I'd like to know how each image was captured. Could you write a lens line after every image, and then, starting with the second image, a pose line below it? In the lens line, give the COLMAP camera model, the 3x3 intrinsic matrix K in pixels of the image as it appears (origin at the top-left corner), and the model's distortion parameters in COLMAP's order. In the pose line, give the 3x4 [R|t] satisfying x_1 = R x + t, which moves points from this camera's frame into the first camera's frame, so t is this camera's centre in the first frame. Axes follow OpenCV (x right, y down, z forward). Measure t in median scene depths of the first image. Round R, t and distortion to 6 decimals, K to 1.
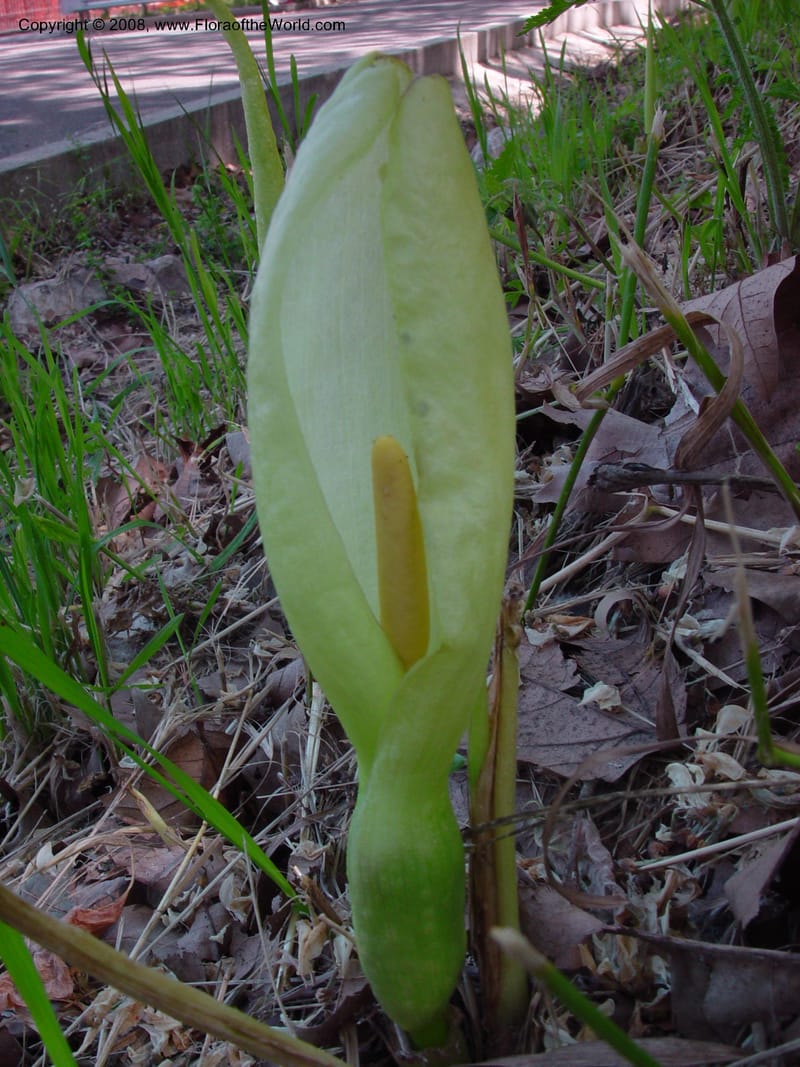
lens RADIAL K [[1194.4, 0, 400.0], [0, 1194.4, 533.5], [0, 0, 1]] dist [-0.175812, 0.118646]
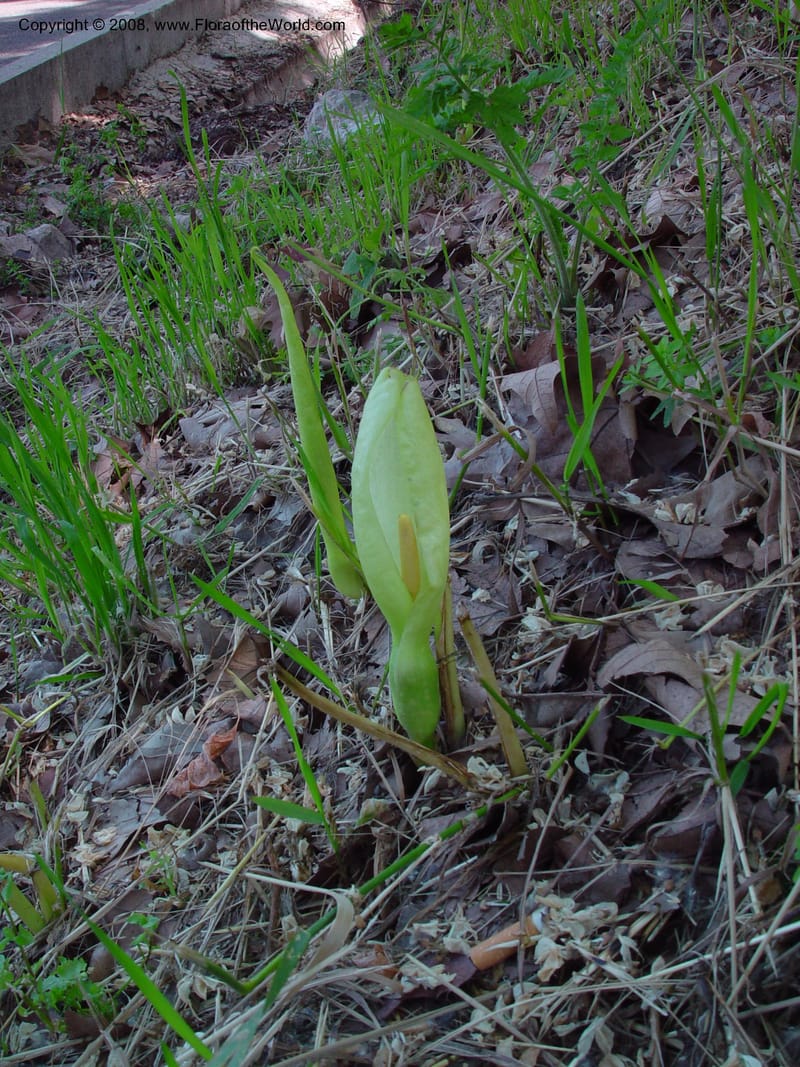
lens RADIAL K [[1194.4, 0, 400.0], [0, 1194.4, 533.5], [0, 0, 1]] dist [-0.175812, 0.118646]
pose [[0.987366, -0.091759, 0.129188, -0.220481], [0.079226, 0.991926, 0.099029, -0.181037], [-0.137232, -0.087543, 0.986663, -0.989218]]
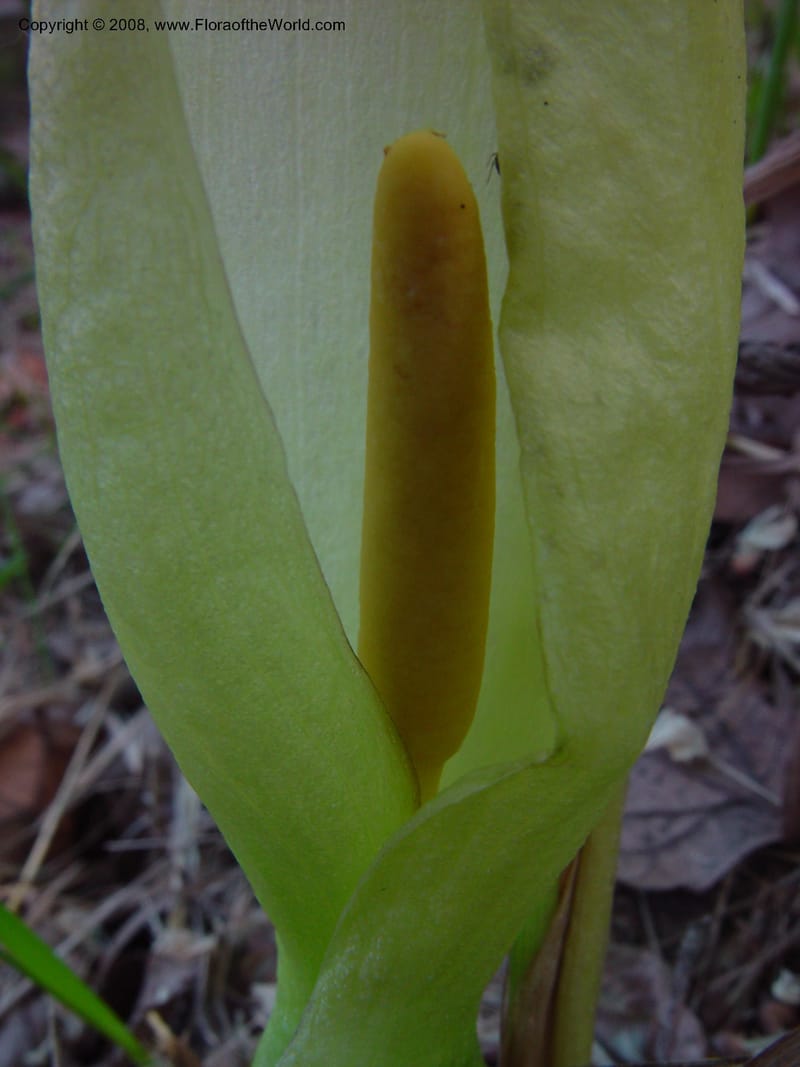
lens RADIAL K [[1194.4, 0, 400.0], [0, 1194.4, 533.5], [0, 0, 1]] dist [-0.175812, 0.118646]
pose [[0.995295, 0.057047, 0.078310, -0.022403], [-0.061130, 0.996838, 0.050767, 0.009772], [-0.075166, -0.055315, 0.995636, 0.384378]]
